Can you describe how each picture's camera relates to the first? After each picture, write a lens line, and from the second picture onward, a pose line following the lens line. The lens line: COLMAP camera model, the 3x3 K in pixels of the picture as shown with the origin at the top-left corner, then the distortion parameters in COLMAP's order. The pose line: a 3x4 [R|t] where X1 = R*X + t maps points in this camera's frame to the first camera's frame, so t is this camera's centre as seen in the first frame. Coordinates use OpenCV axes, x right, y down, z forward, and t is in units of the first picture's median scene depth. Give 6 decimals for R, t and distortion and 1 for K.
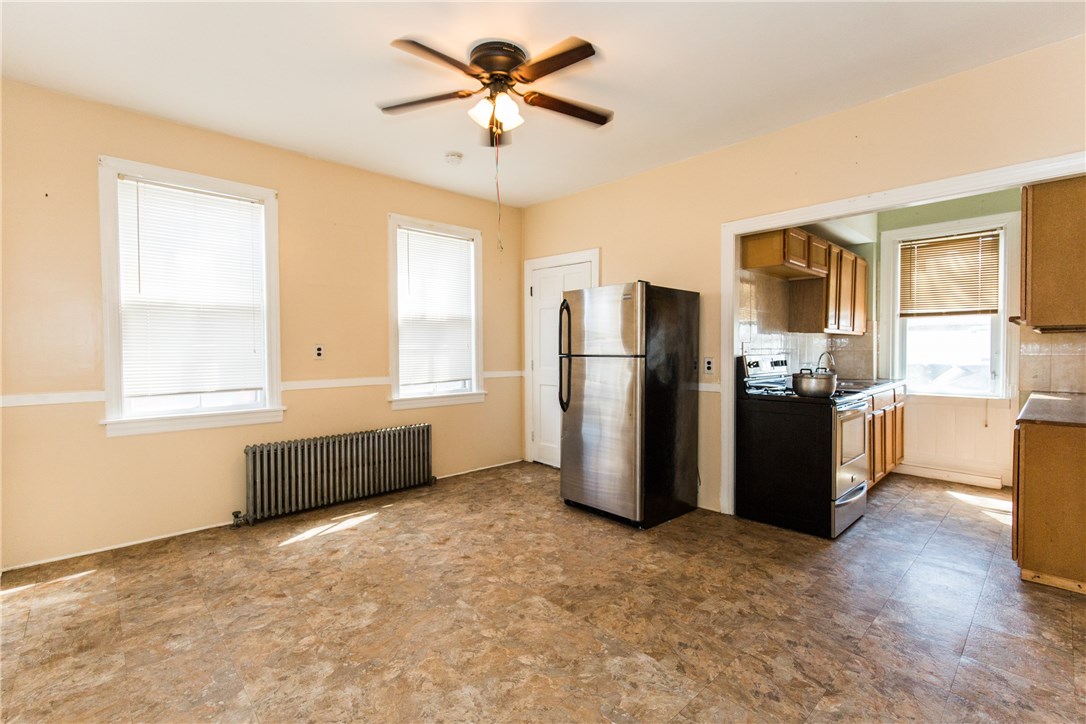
lens RADIAL K [[485.4, 0, 542.4], [0, 485.4, 361.2], [0, 0, 1]] dist [0.001191, -0.000741]
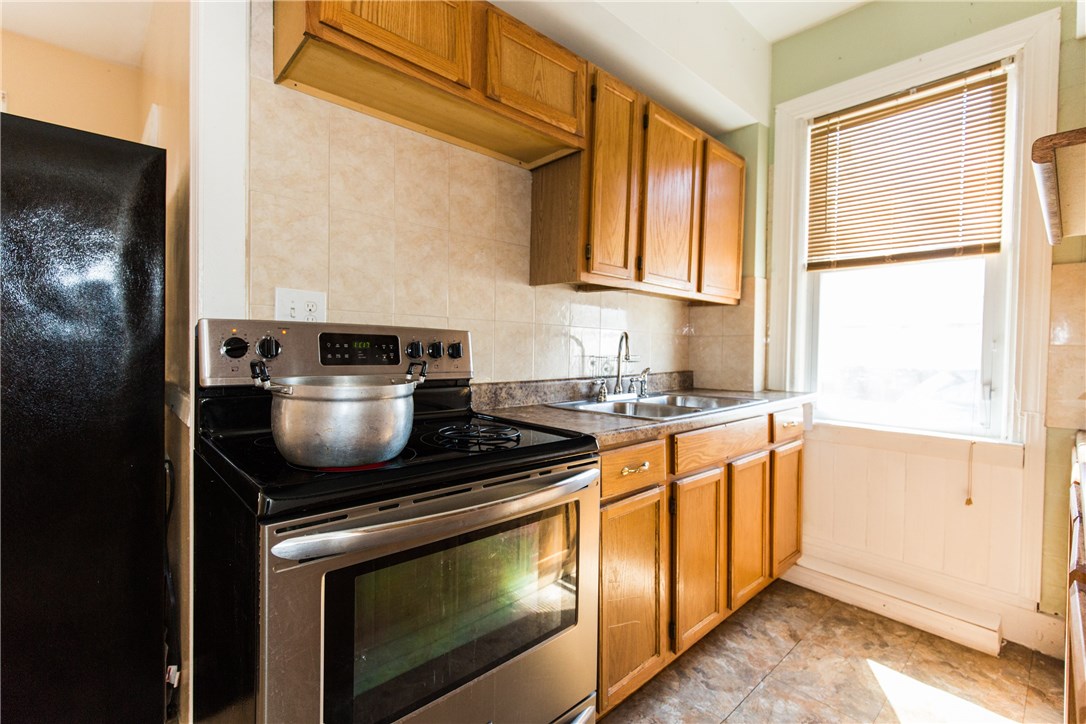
lens RADIAL K [[485.4, 0, 540.5], [0, 485.4, 358.9], [0, 0, 1]] dist [0.001191, -0.000741]
pose [[0.999672, 0.020556, -0.015293, 0.497836], [-0.020545, 0.999789, 0.000852, 0.007804], [0.015308, -0.000538, 0.999883, 0.519373]]
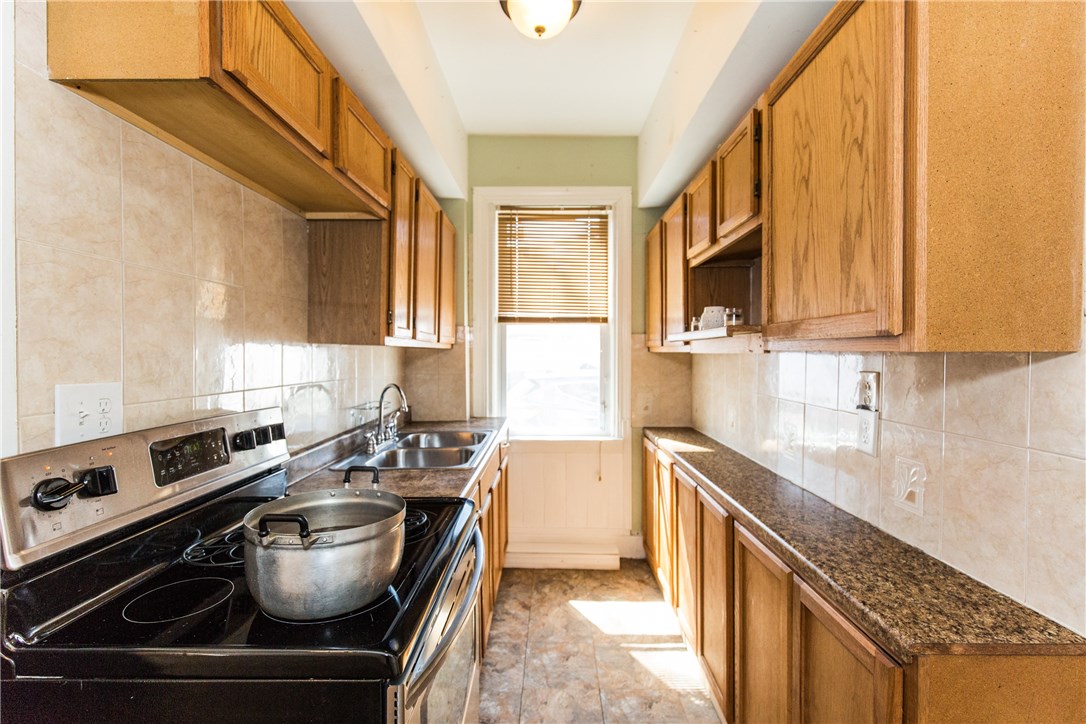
lens RADIAL K [[485.4, 0, 550.2], [0, 485.4, 358.5], [0, 0, 1]] dist [0.001191, -0.000741]
pose [[0.689166, -0.003040, 0.724597, 0.329530], [0.012402, 0.999894, -0.007601, -0.038161], [-0.724497, 0.014225, 0.689131, 0.531544]]
